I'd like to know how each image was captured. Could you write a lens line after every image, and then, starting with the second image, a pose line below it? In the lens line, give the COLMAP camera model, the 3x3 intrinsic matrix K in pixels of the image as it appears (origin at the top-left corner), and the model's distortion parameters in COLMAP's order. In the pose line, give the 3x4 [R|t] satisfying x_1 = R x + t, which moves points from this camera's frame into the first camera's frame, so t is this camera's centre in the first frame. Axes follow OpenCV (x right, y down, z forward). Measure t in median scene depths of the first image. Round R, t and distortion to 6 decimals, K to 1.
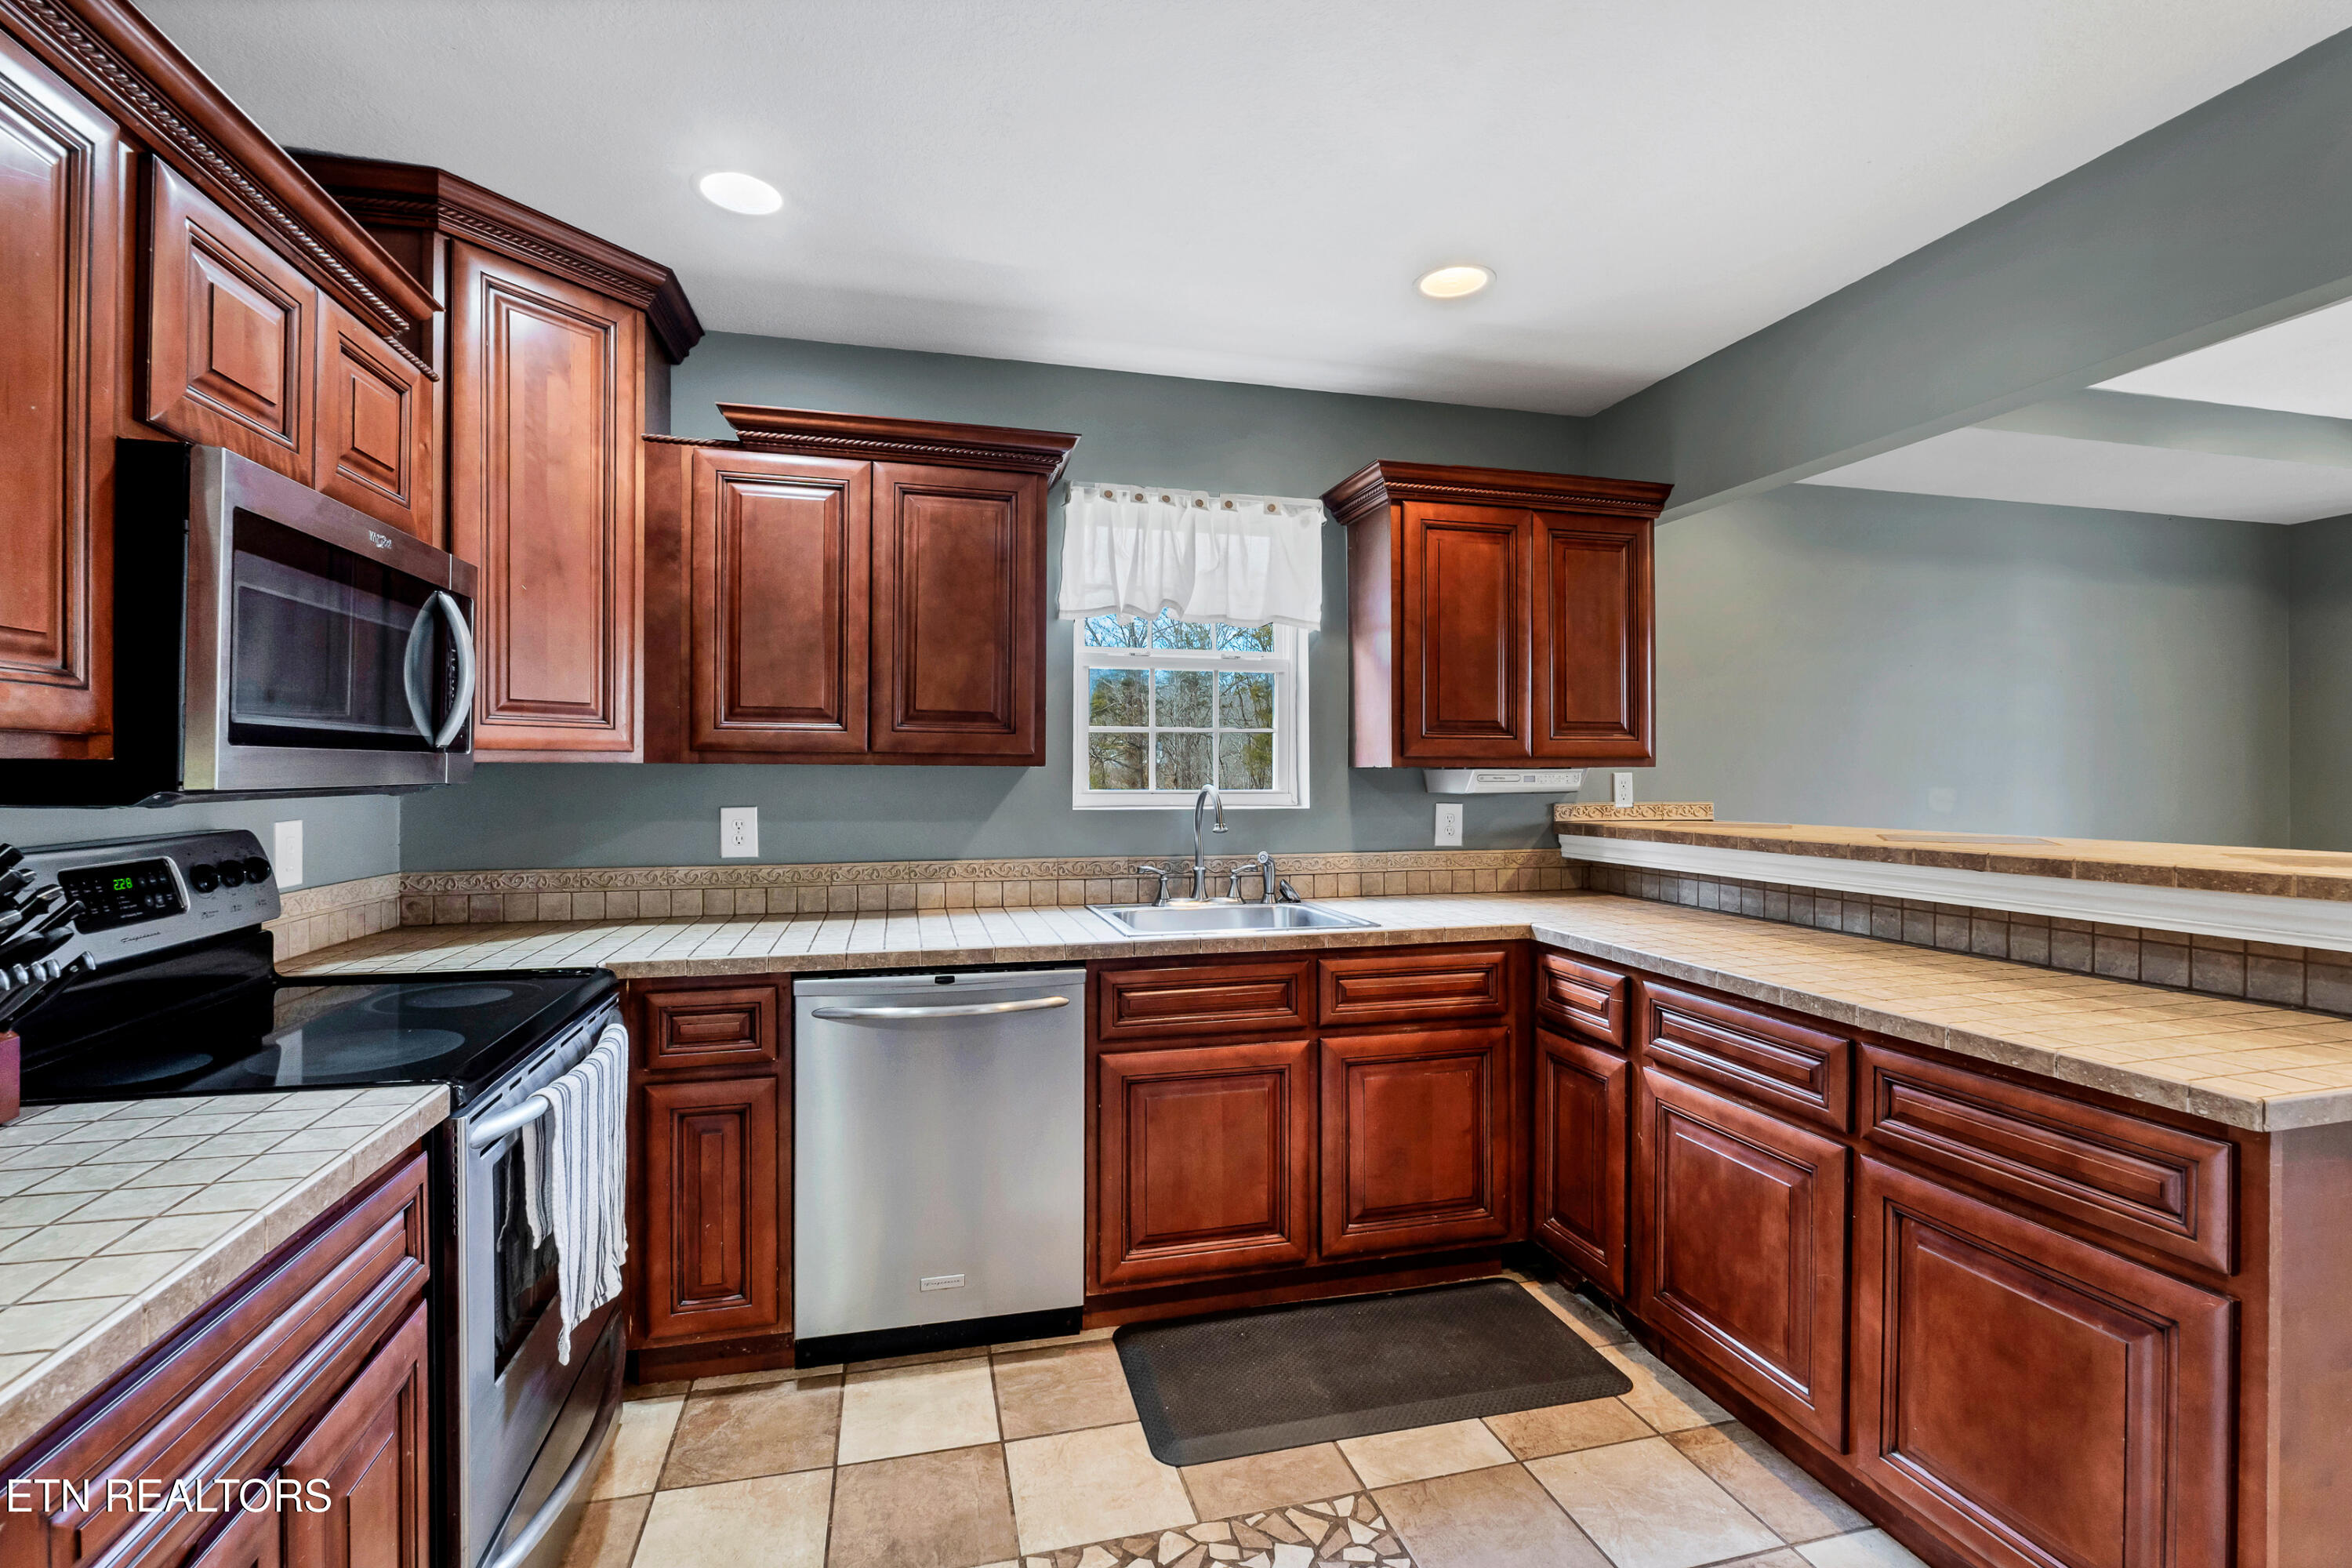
lens RADIAL K [[1042.0, 0, 1164.7], [0, 1042.0, 775.6], [0, 0, 1]] dist [-0.013285, 0.001253]
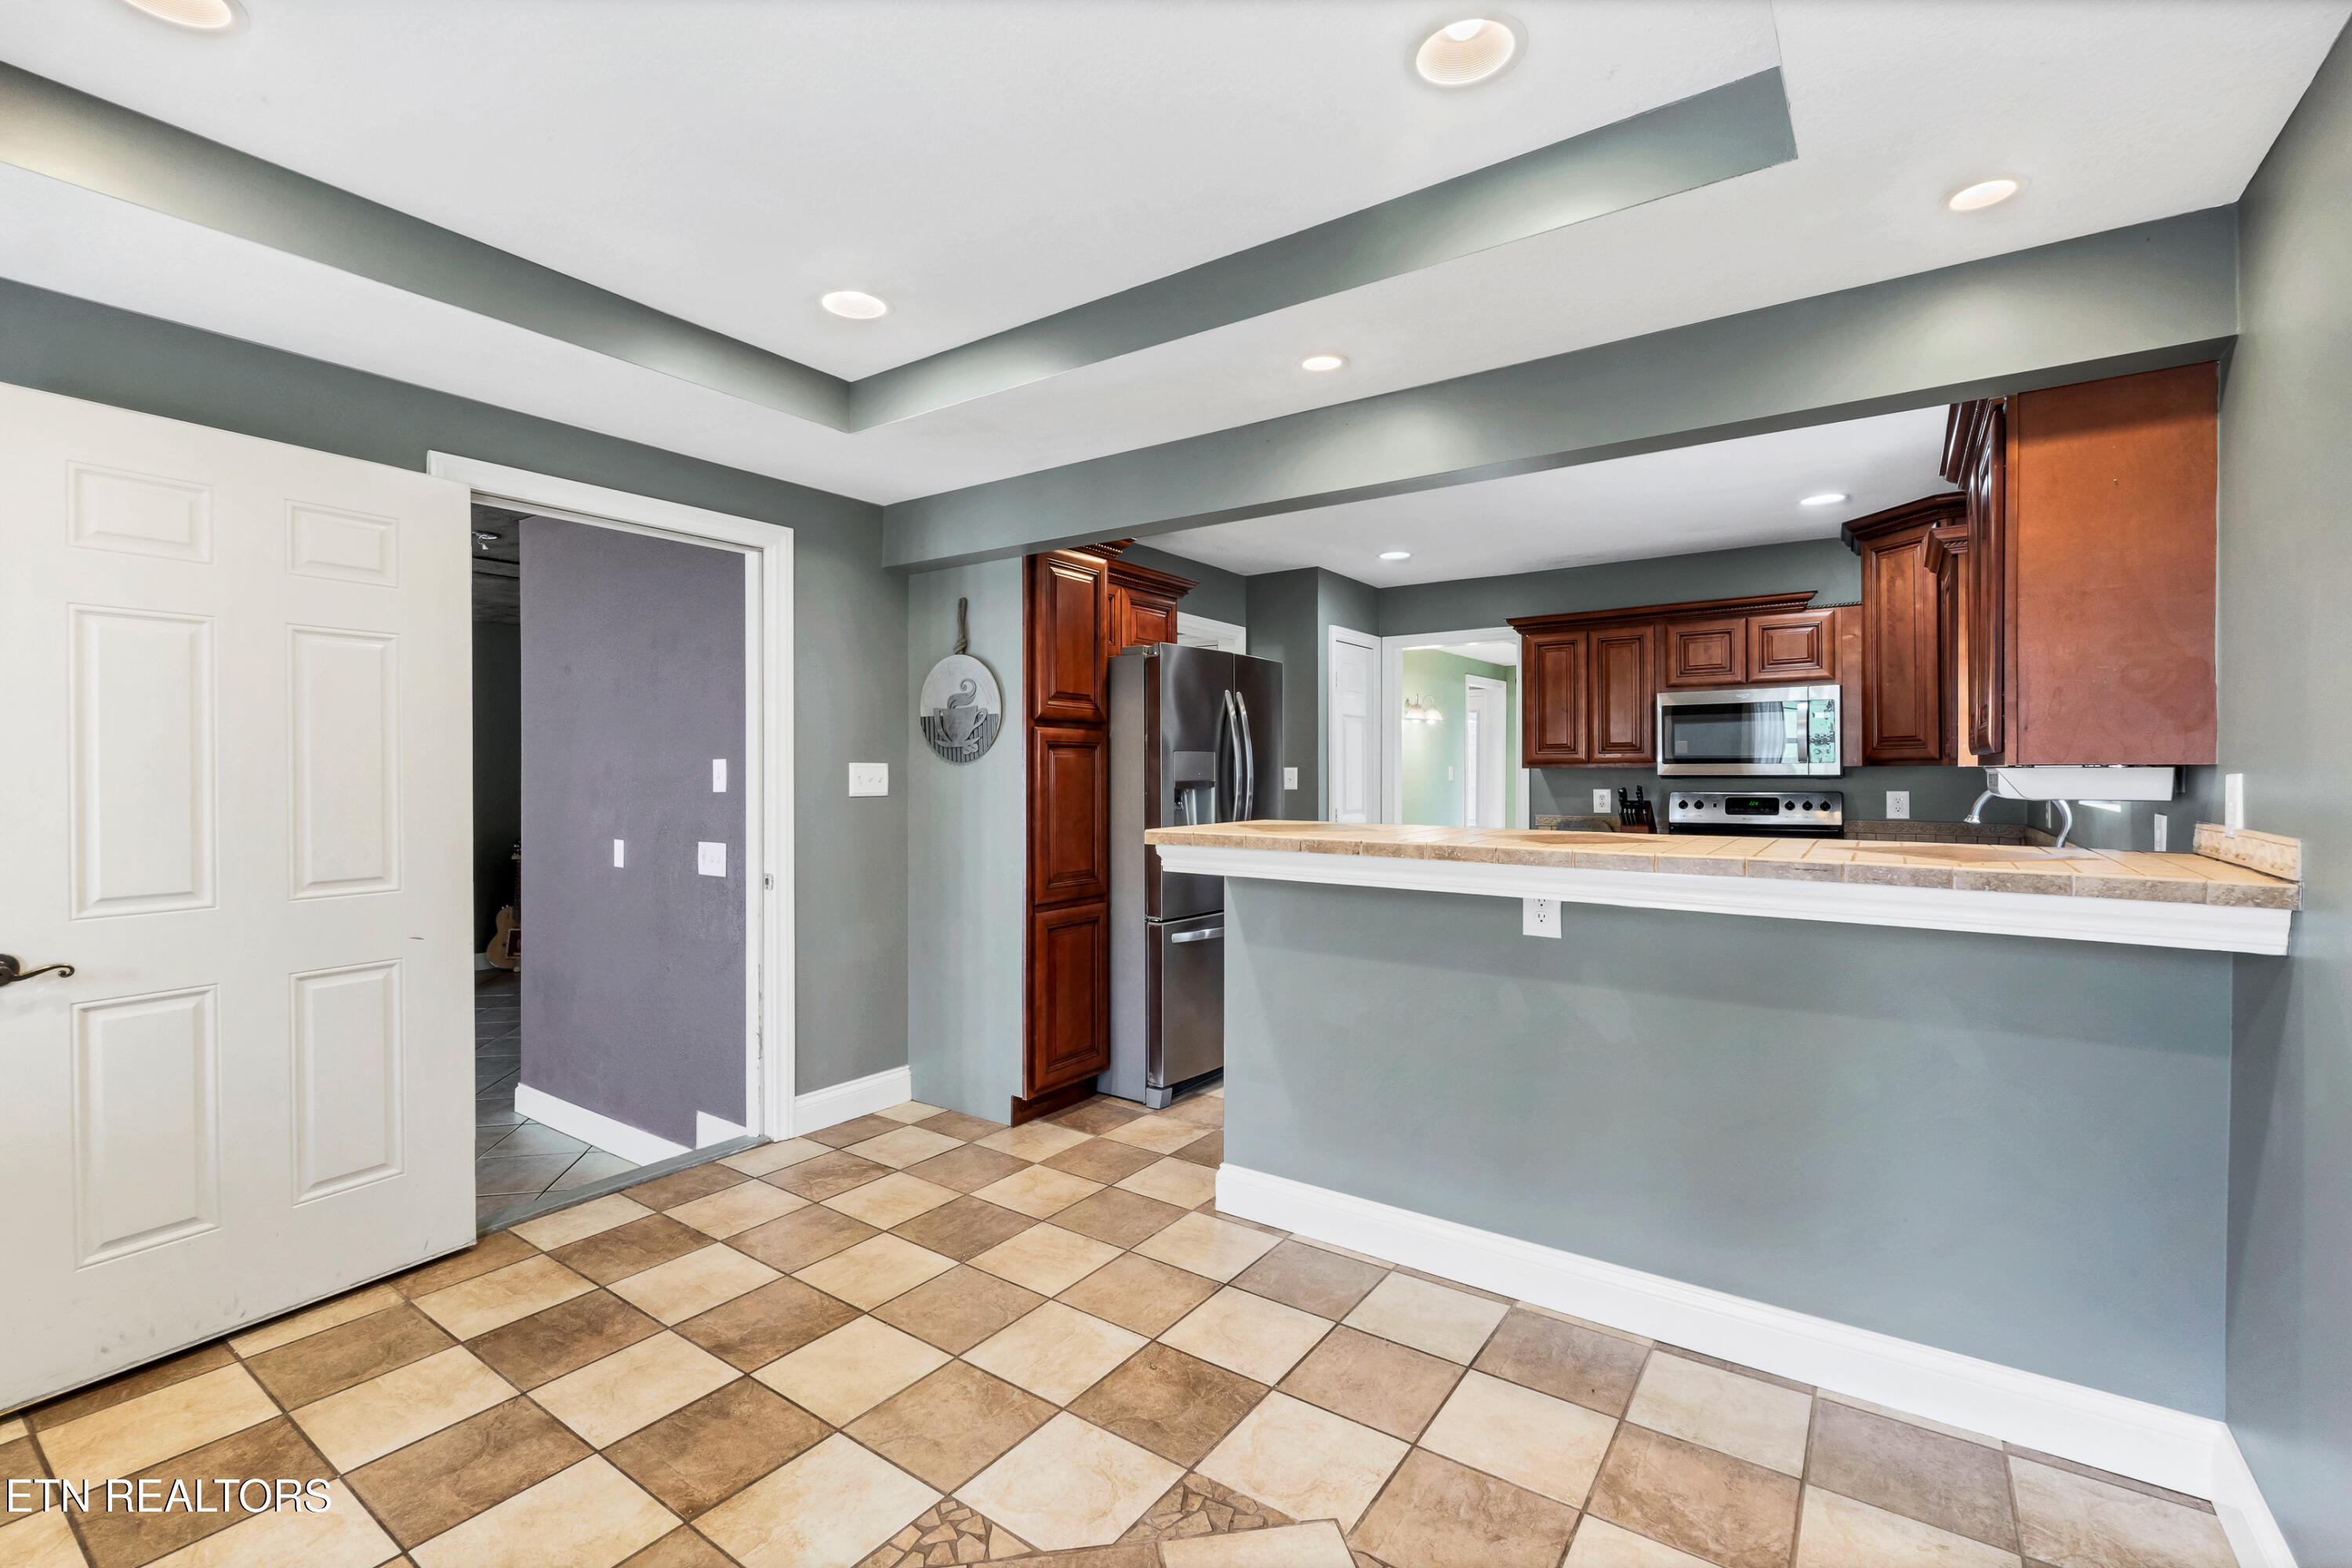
lens RADIAL K [[1042.0, 0, 1170.8], [0, 1042.0, 775.0], [0, 0, 1]] dist [-0.013285, 0.001253]
pose [[-0.763785, 0.003676, -0.645460, 1.700082], [-0.001072, 0.999975, 0.006964, -0.007439], [0.645470, 0.006011, -0.763762, 1.503353]]
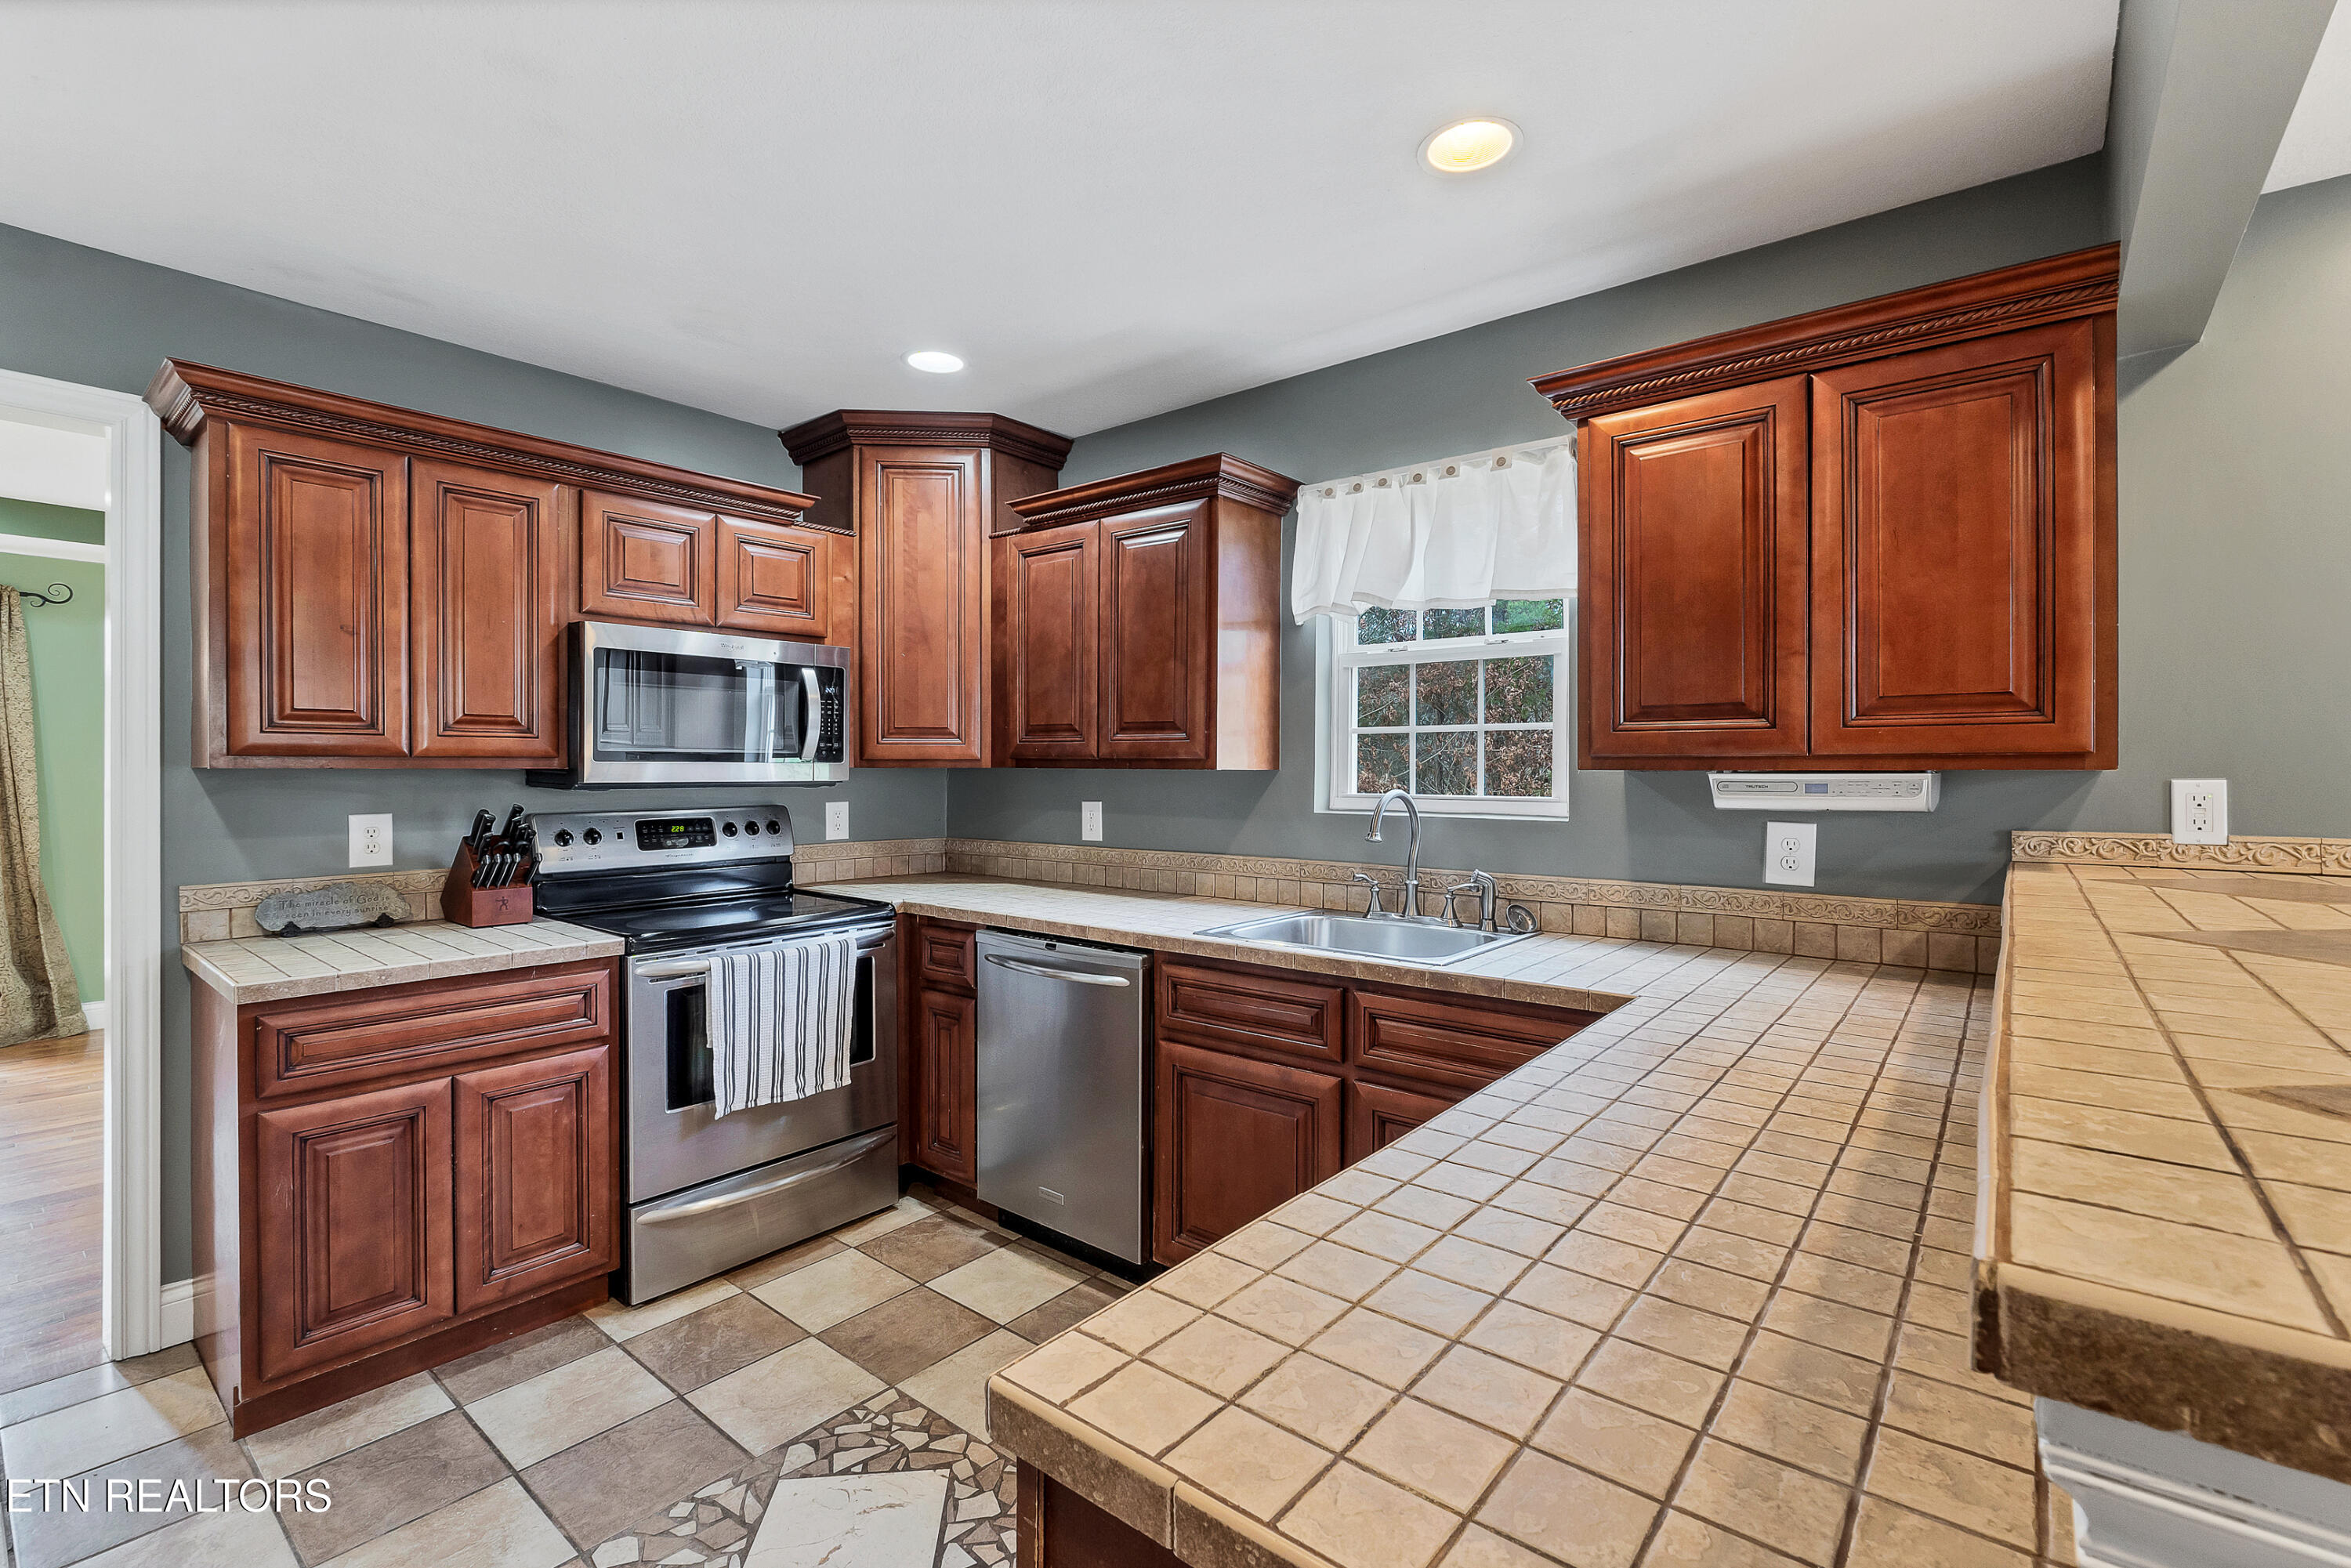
lens RADIAL K [[1041.6, 0, 1197.8], [0, 1041.6, 776.2], [0, 0, 1]] dist [-0.013285, 0.001253]
pose [[0.595191, 0.004701, -0.803570, 0.799065], [-0.004301, 0.999987, 0.002665, -0.005697], [0.803573, 0.001870, 0.595204, 0.383857]]
